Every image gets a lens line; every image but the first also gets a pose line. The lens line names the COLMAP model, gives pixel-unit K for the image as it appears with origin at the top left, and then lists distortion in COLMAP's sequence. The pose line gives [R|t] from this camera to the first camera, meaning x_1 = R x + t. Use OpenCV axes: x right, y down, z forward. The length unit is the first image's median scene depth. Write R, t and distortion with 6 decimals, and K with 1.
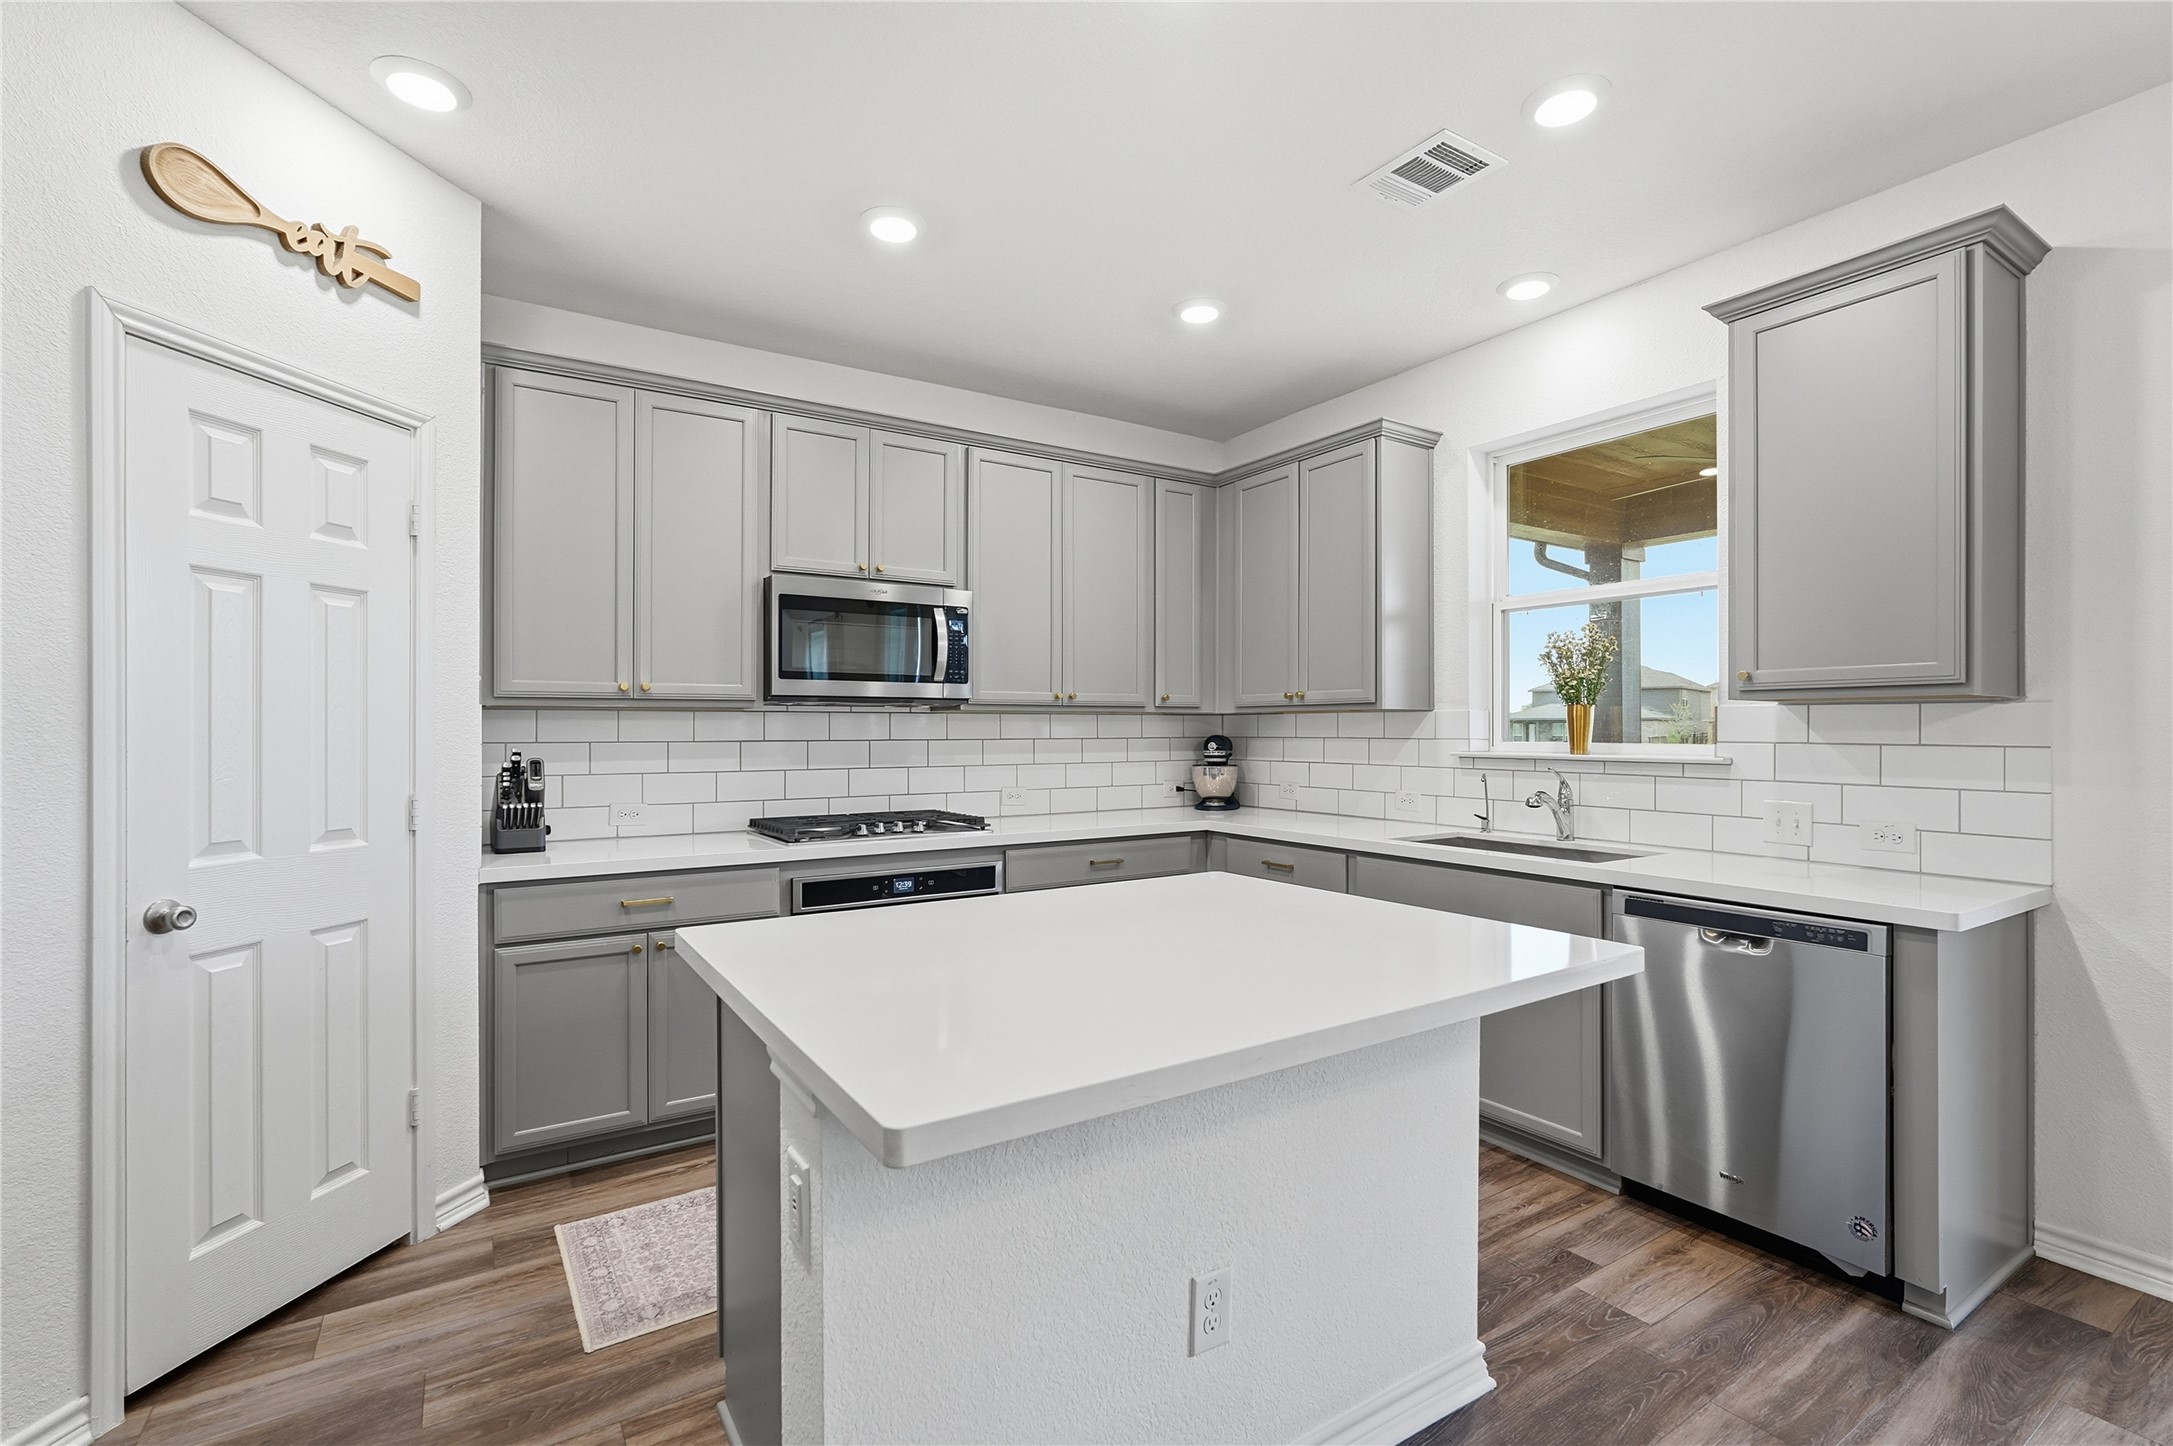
lens RADIAL K [[976.1, 0, 1088.0], [0, 976.1, 730.5], [0, 0, 1]] dist [0.004958, 0.001073]
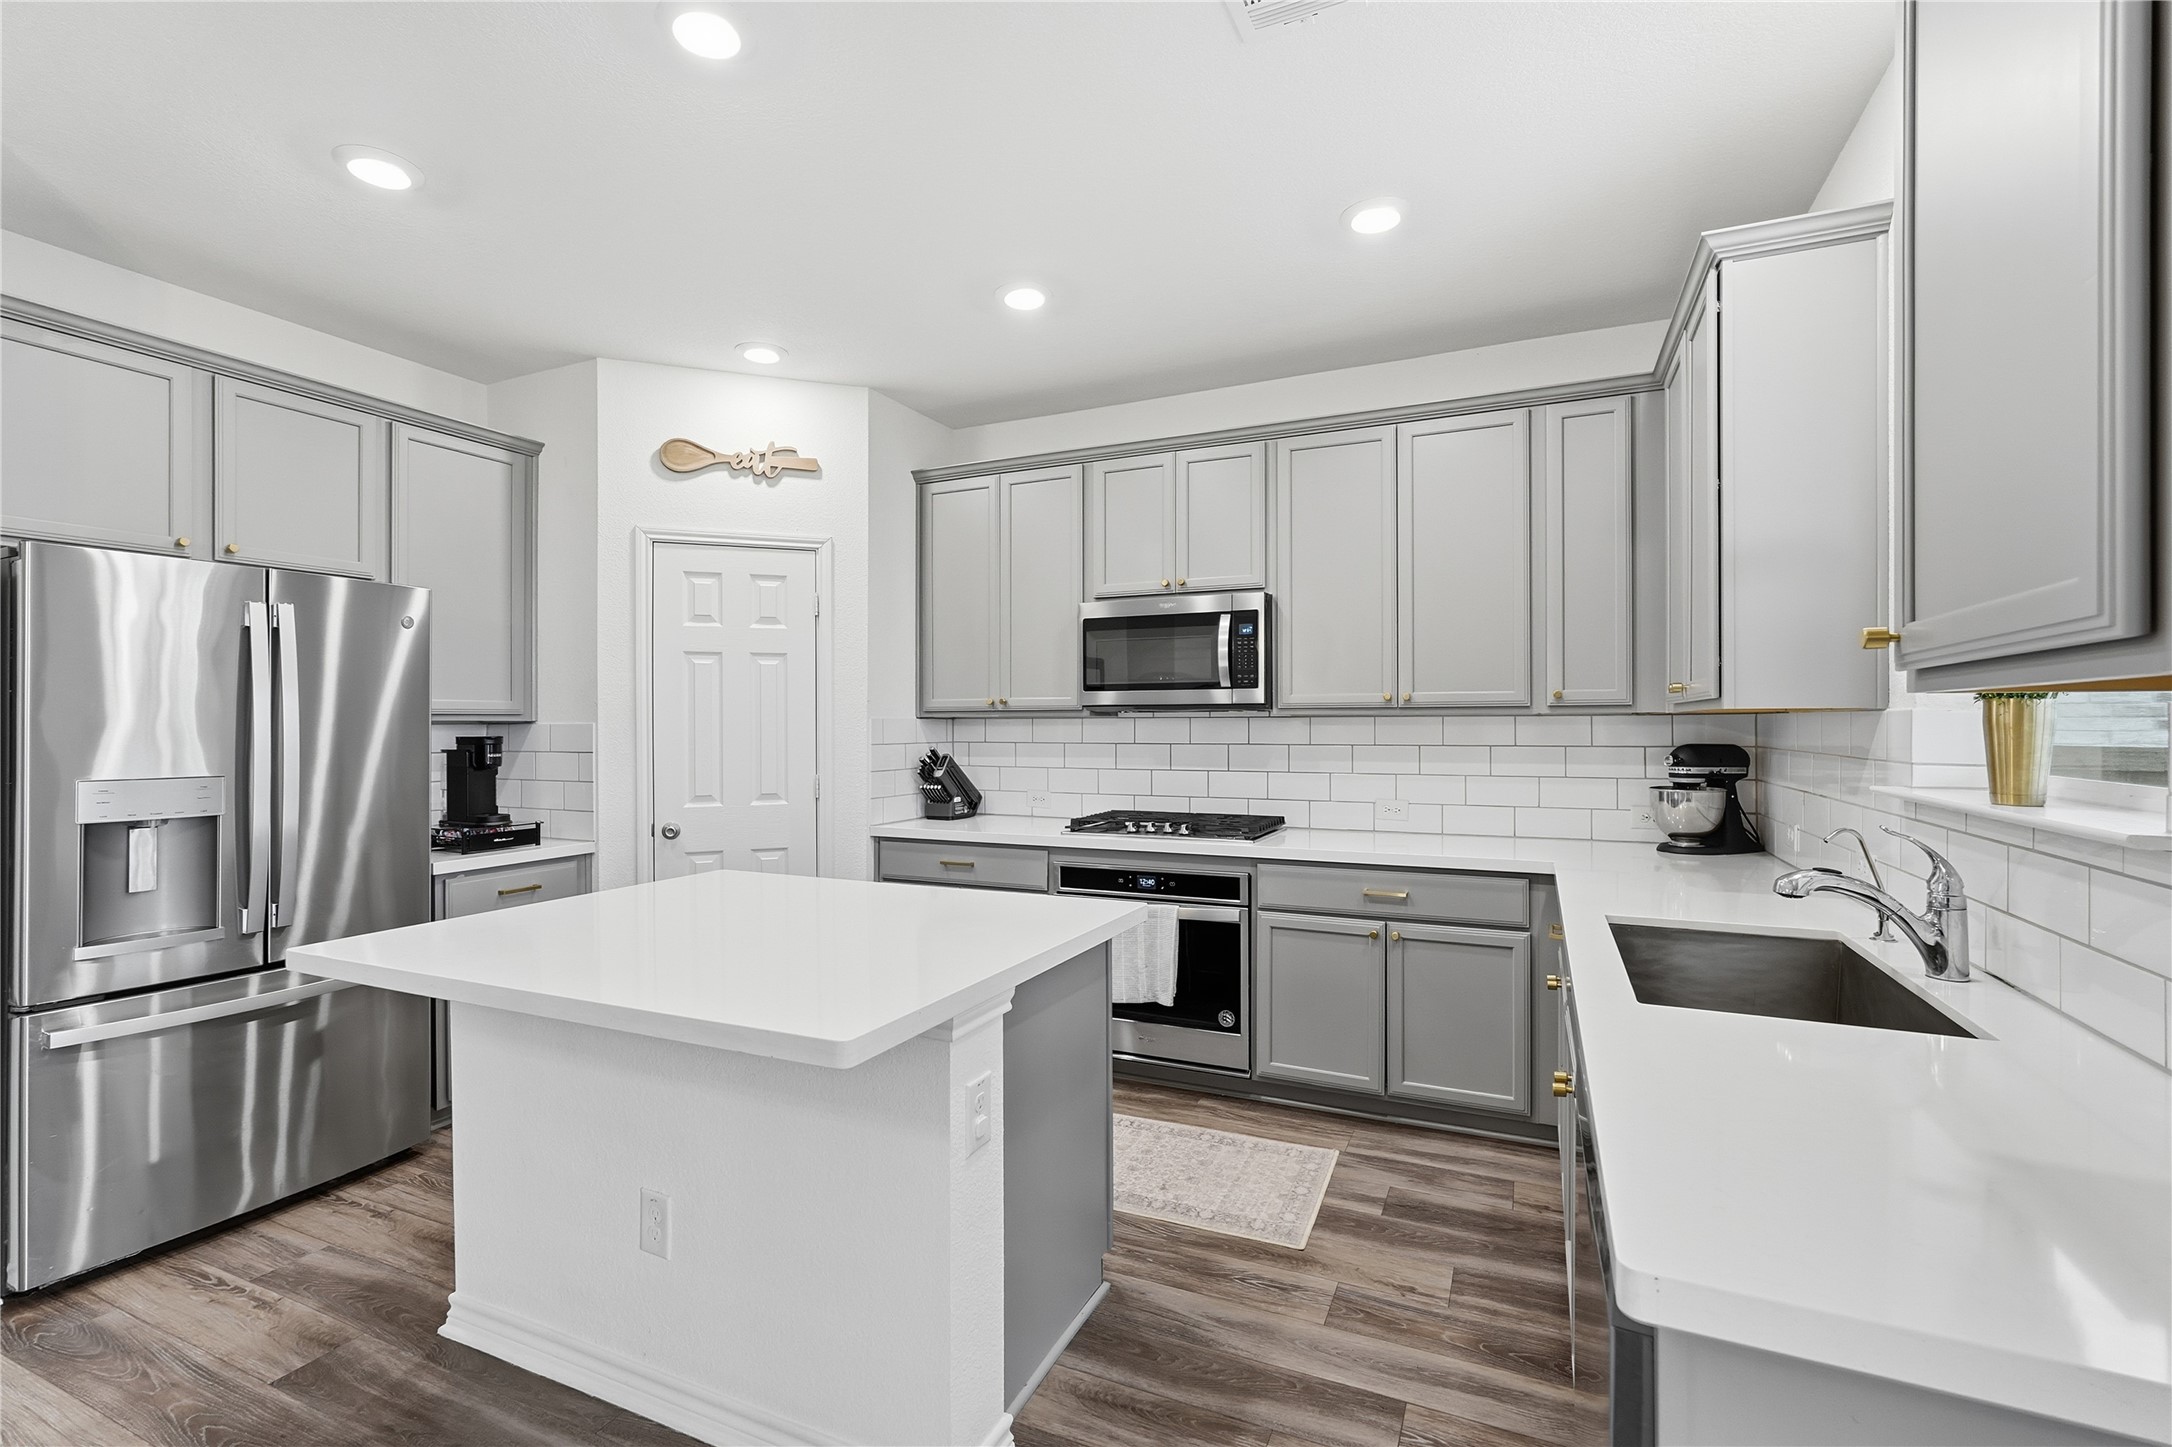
lens RADIAL K [[975.6, 0, 1077.2], [0, 975.6, 723.2], [0, 0, 1]] dist [0.004958, 0.001073]
pose [[0.532398, -0.007813, -0.846458, 0.658595], [0.000180, 0.999958, -0.009117, -0.004307], [0.846494, 0.004701, 0.532377, 0.366174]]
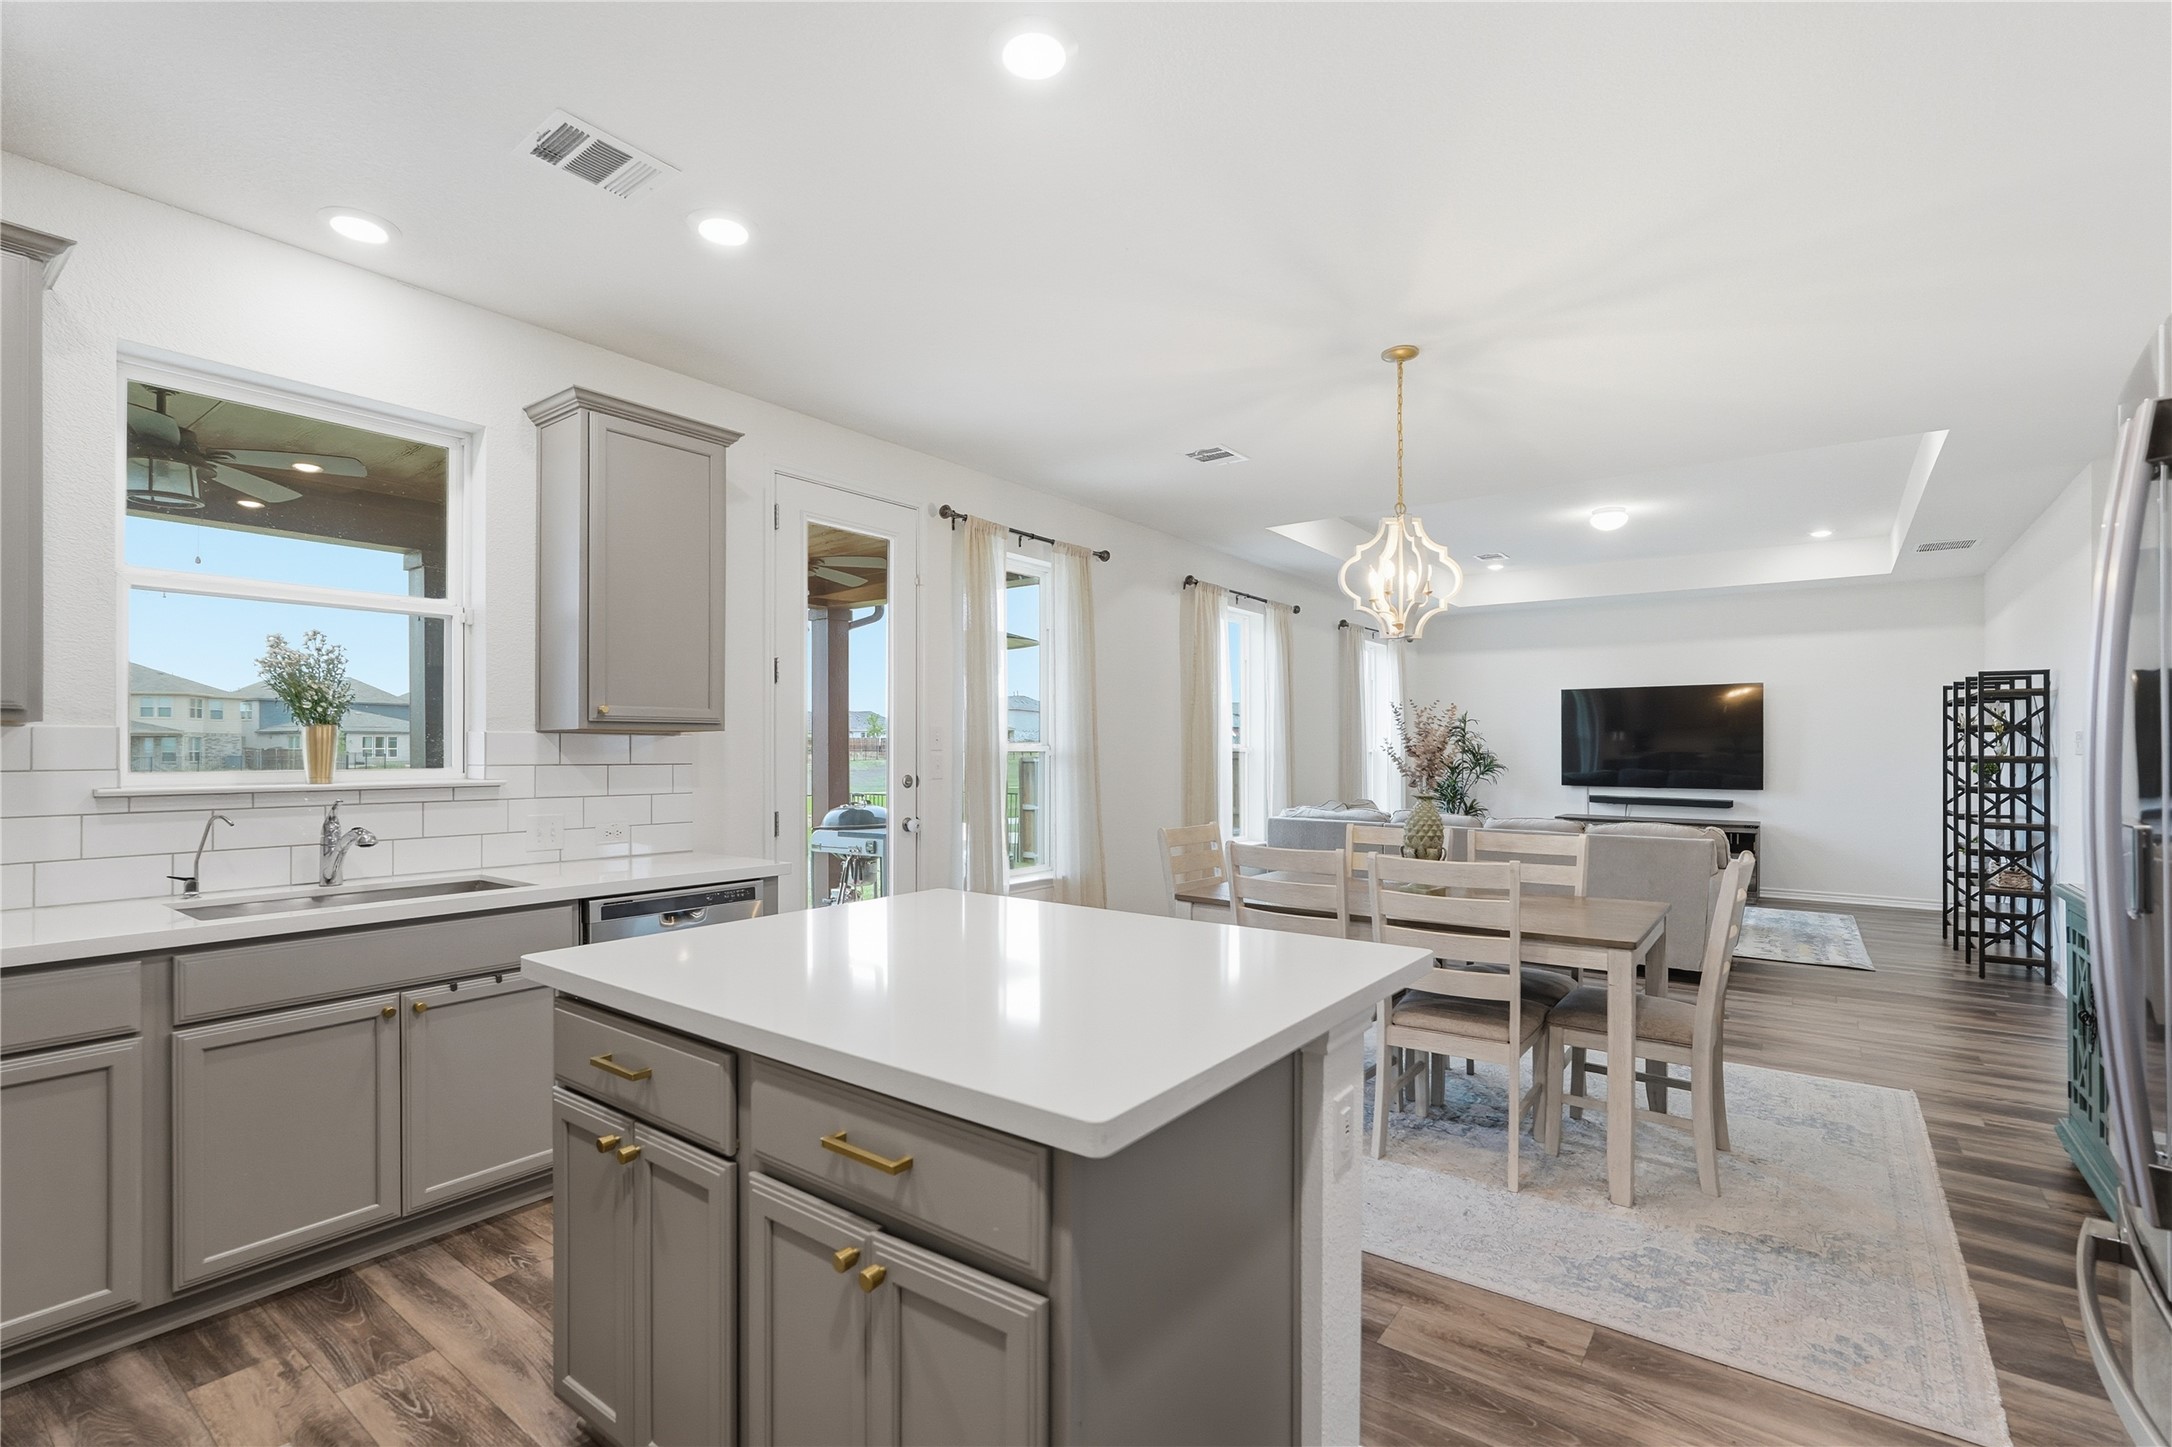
lens RADIAL K [[975.6, 0, 1093.7], [0, 975.6, 742.7], [0, 0, 1]] dist [0.004958, 0.001073]
pose [[-0.358824, 0.001847, 0.933403, -0.524590], [-0.002949, 0.999991, -0.003112, -0.010374], [-0.933401, -0.003870, -0.358815, 0.670222]]
